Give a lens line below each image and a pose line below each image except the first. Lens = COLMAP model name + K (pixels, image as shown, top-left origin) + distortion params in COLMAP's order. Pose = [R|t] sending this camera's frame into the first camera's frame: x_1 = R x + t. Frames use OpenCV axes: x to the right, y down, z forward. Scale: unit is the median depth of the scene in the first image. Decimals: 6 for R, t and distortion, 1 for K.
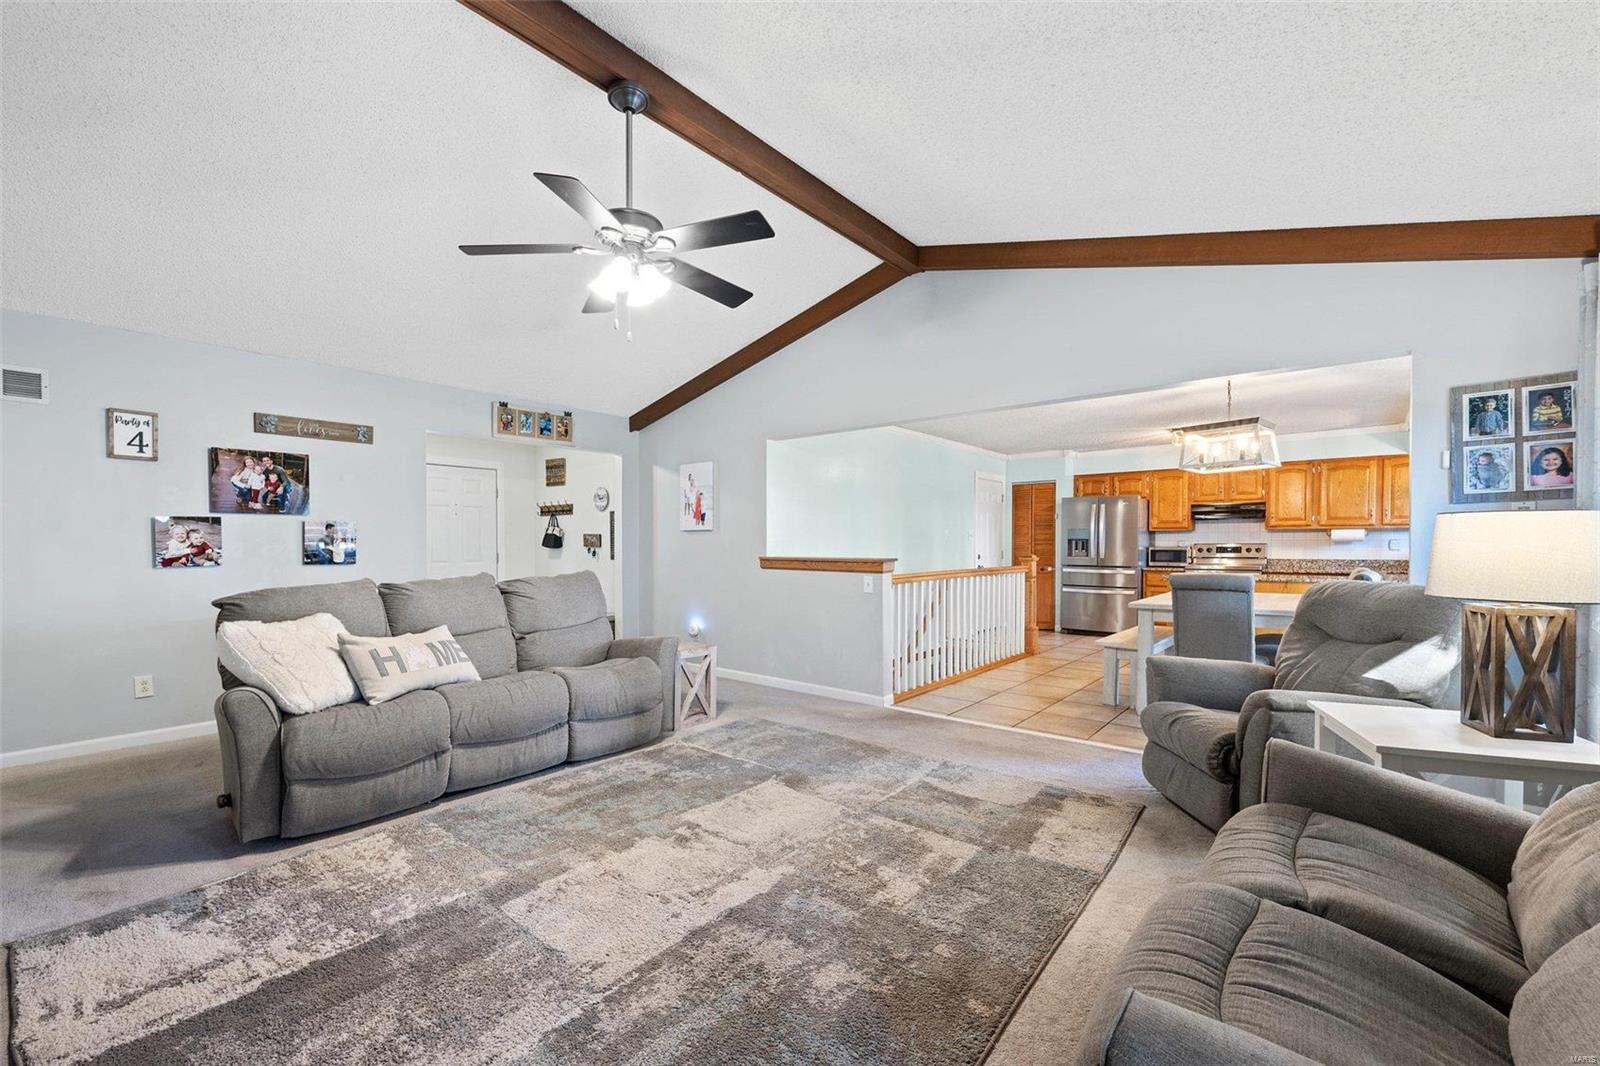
lens RADIAL K [[658.3, 0, 803.4], [0, 658.3, 546.0], [0, 0, 1]] dist [-0.002592, 0.000109]
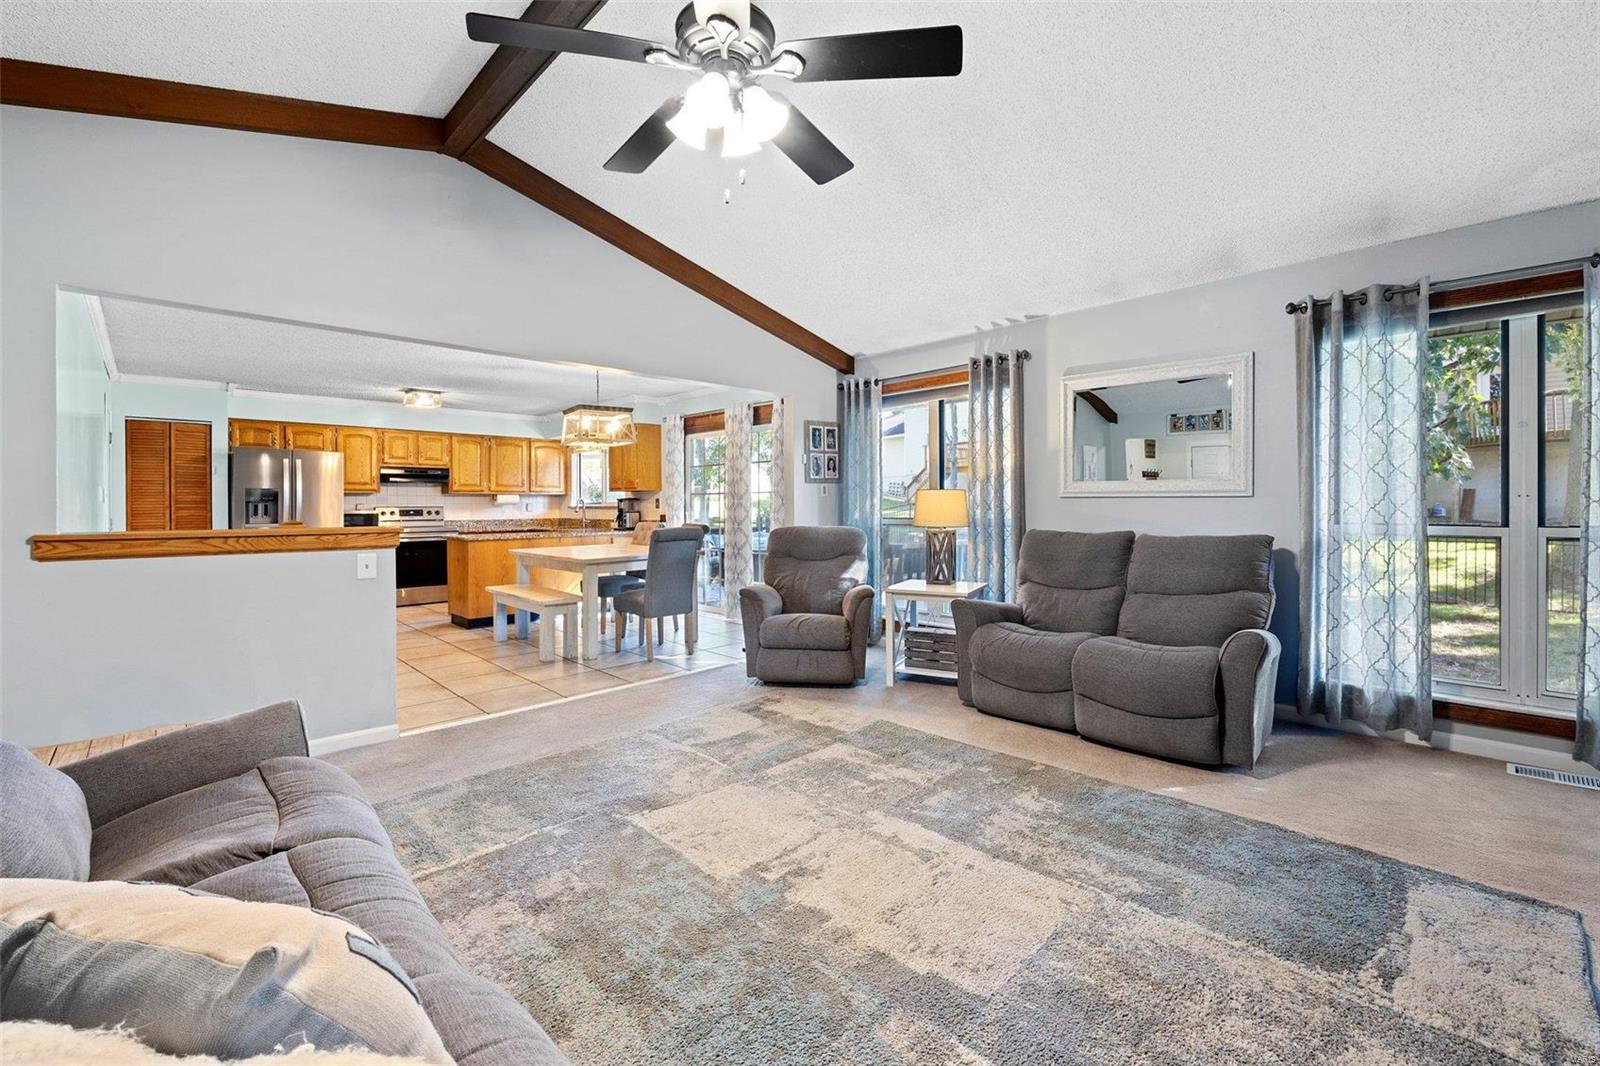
lens RADIAL K [[658.3, 0, 808.8], [0, 658.3, 510.0], [0, 0, 1]] dist [-0.002592, 0.000109]
pose [[0.105168, -0.006491, 0.994433, -0.623735], [0.008158, 0.999951, 0.005664, 0.001162], [-0.994421, 0.007517, 0.105216, 0.577014]]
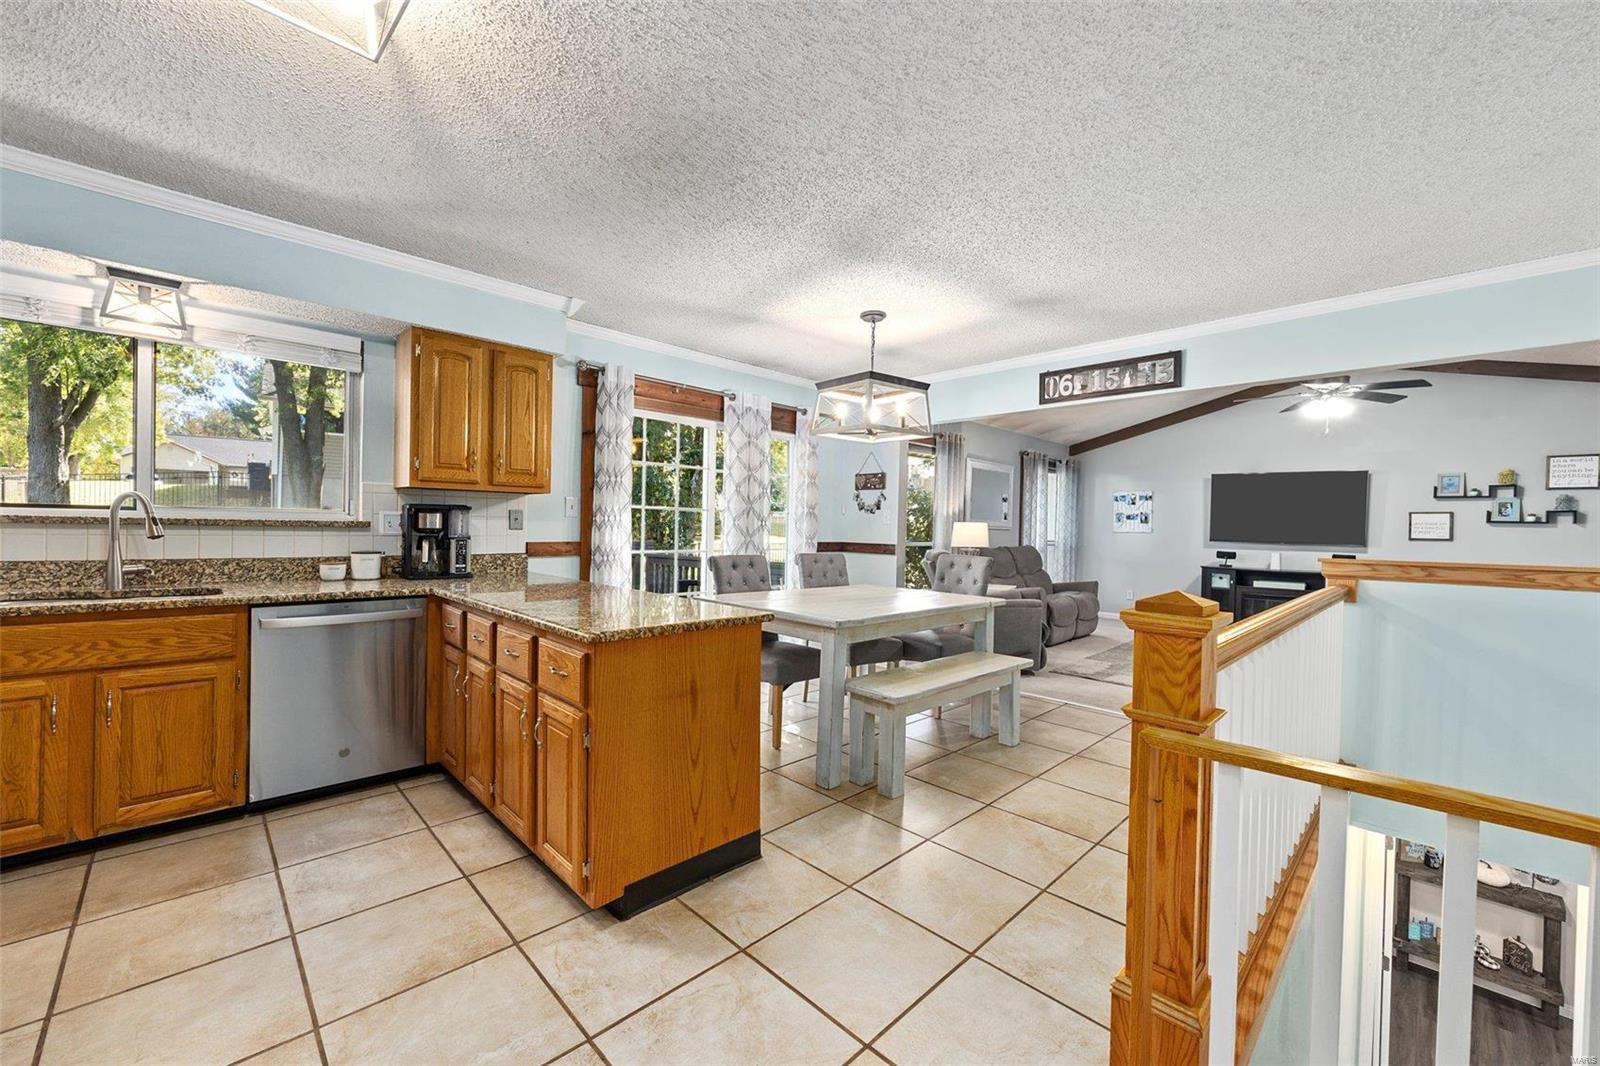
lens RADIAL K [[637.8, 0, 797.9], [0, 637.8, 535.2], [0, 0, 1]] dist [-0.006117, 0.001598]
pose [[-0.993876, -0.018953, 0.108861, 0.755984], [-0.017503, 0.999745, 0.014258, -0.007308], [-0.109103, 0.012265, -0.993955, 2.098176]]
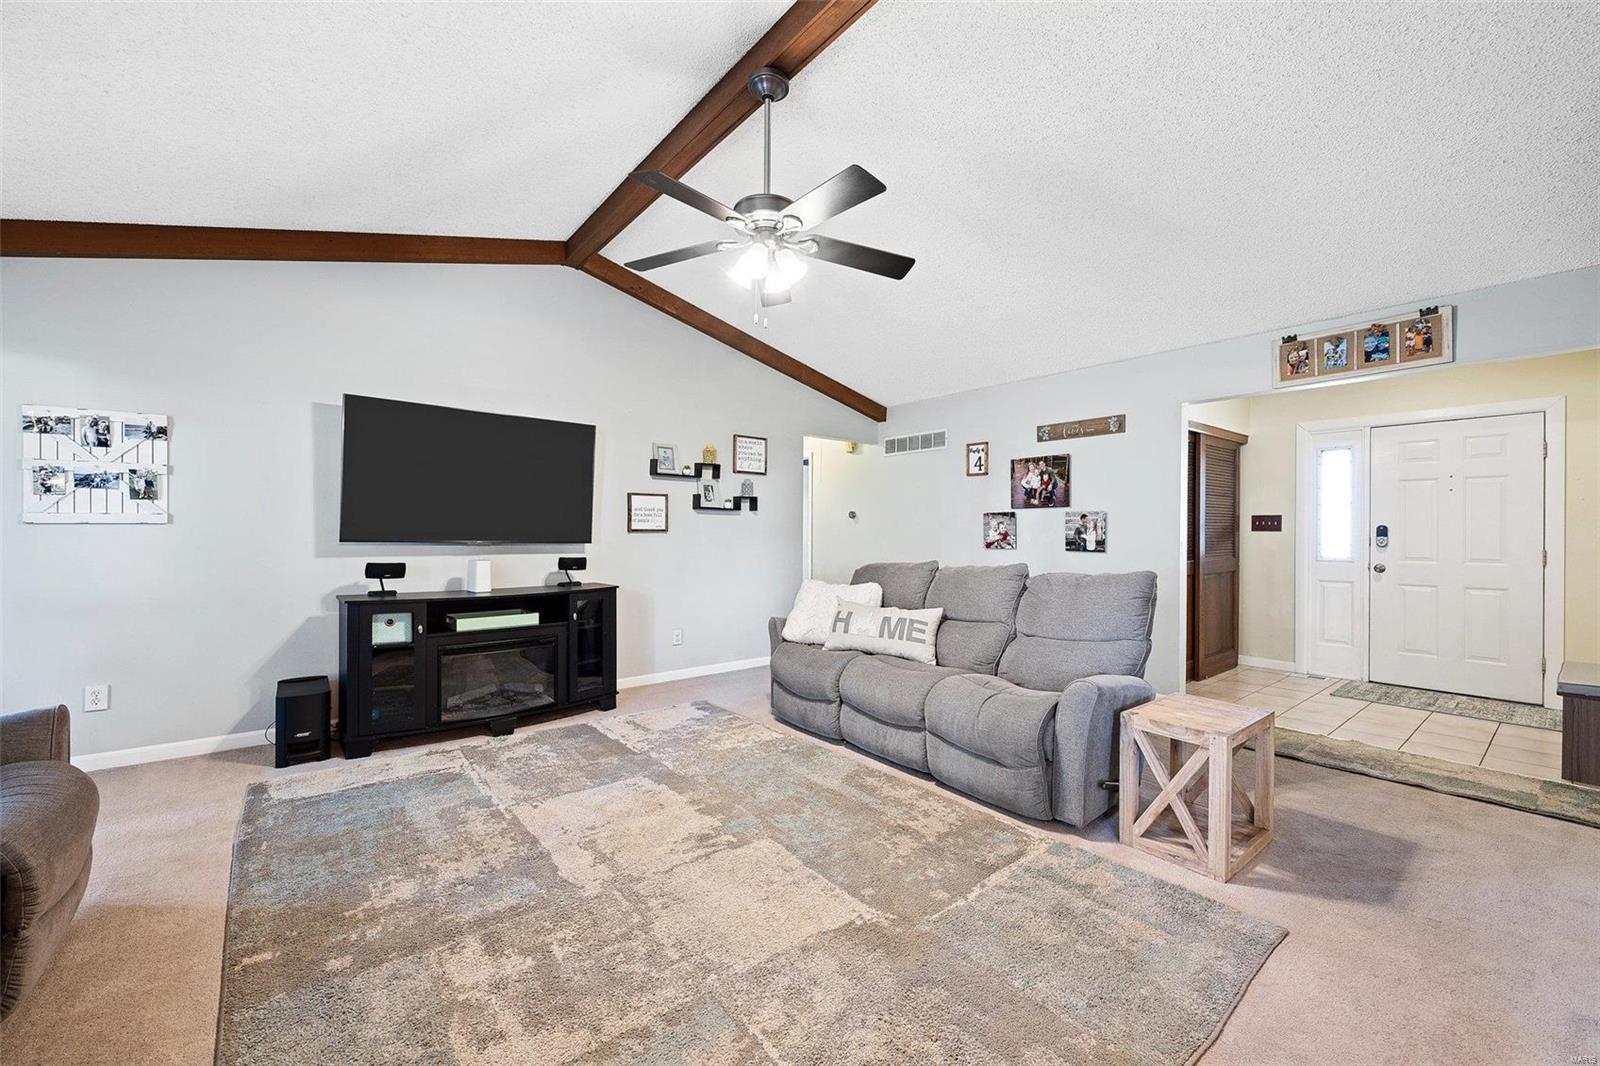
lens RADIAL K [[637.8, 0, 800.5], [0, 637.8, 531.2], [0, 0, 1]] dist [-0.006117, 0.001598]
pose [[-0.208573, 0.000540, -0.978007, 0.449346], [-0.007921, 0.999966, 0.002241, -0.005070], [0.977975, 0.008214, -0.208561, 0.851509]]
